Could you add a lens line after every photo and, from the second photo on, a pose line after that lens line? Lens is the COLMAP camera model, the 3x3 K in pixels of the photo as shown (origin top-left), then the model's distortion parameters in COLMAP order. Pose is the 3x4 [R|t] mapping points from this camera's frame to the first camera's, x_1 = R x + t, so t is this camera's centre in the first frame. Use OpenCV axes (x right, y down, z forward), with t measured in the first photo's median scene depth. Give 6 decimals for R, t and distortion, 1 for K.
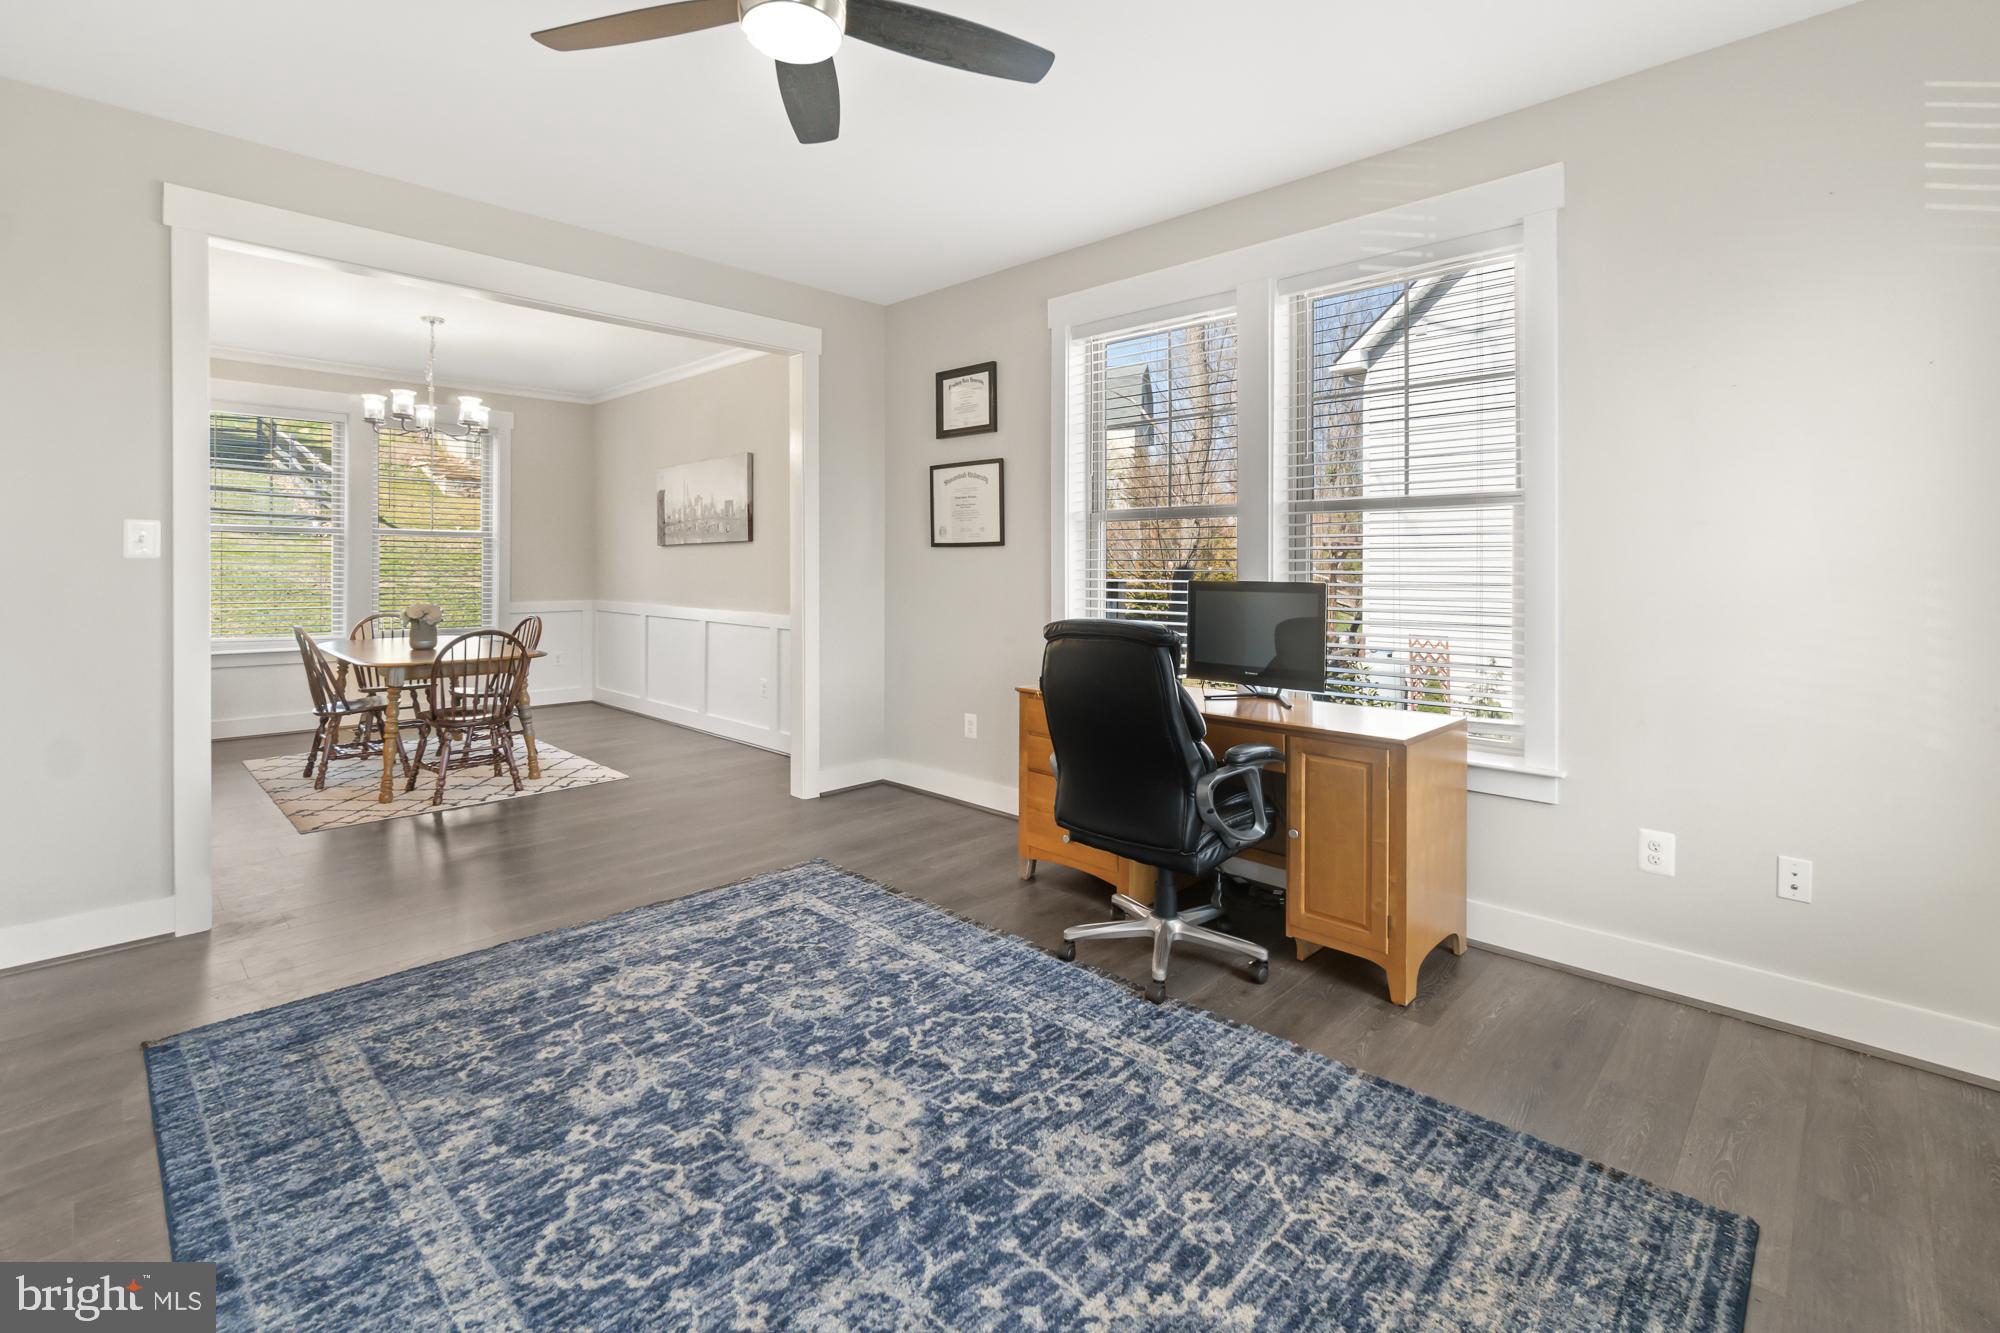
lens RADIAL K [[891.3, 0, 973.6], [0, 891.3, 560.9], [0, 0, 1]] dist [-0.006393, 0.001747]
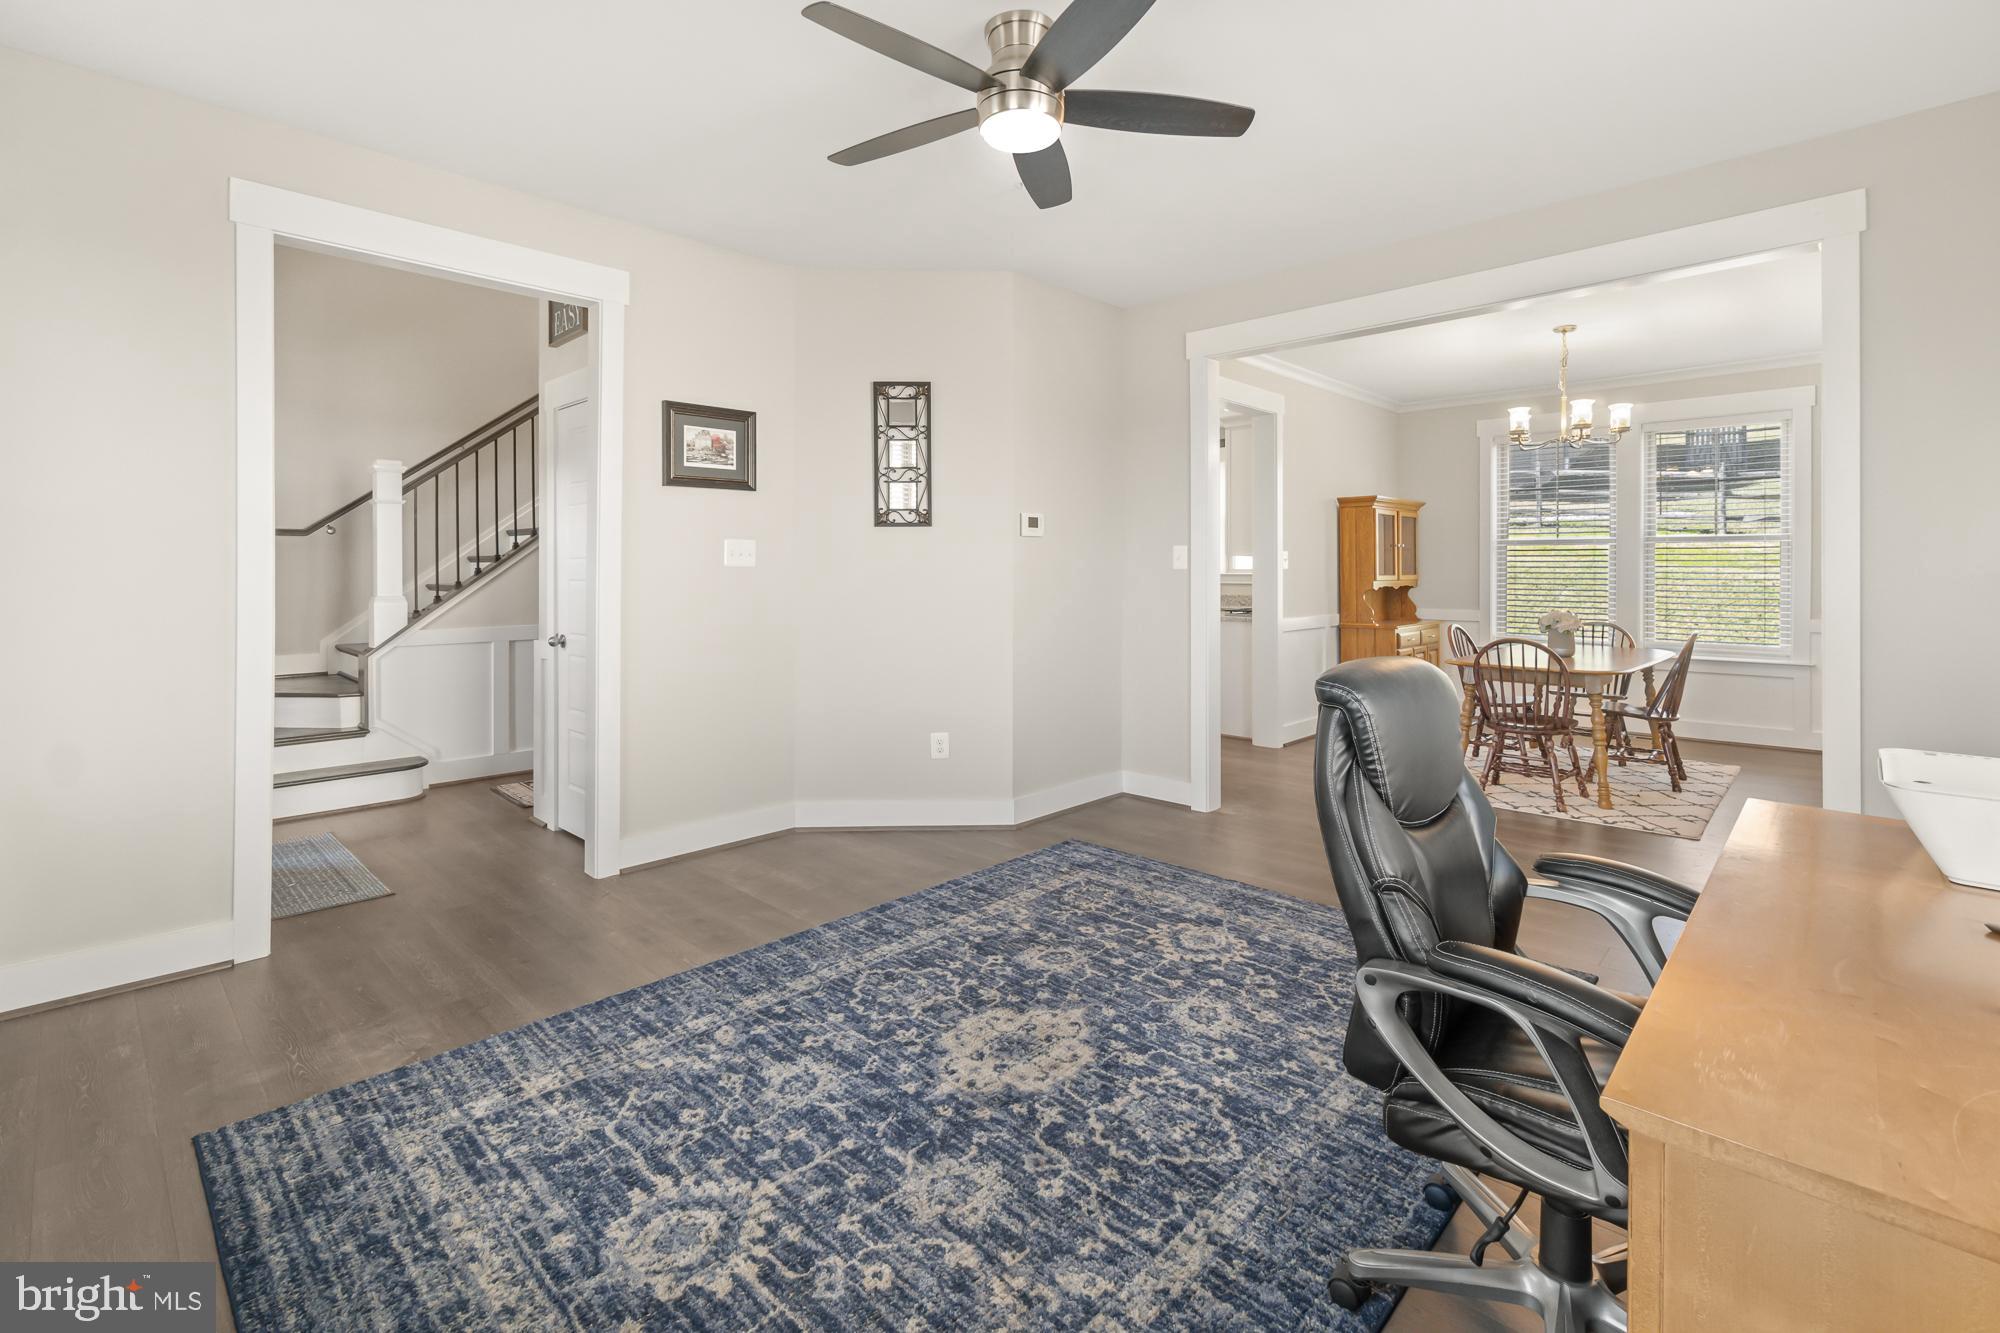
lens RADIAL K [[891.3, 0, 1028.7], [0, 891.3, 569.0], [0, 0, 1]] dist [-0.006393, 0.001747]
pose [[0.042156, -0.008103, -0.999078, 0.913917], [0.005298, 0.999955, -0.007887, 0.010165], [0.999097, -0.004961, 0.042197, 0.880316]]
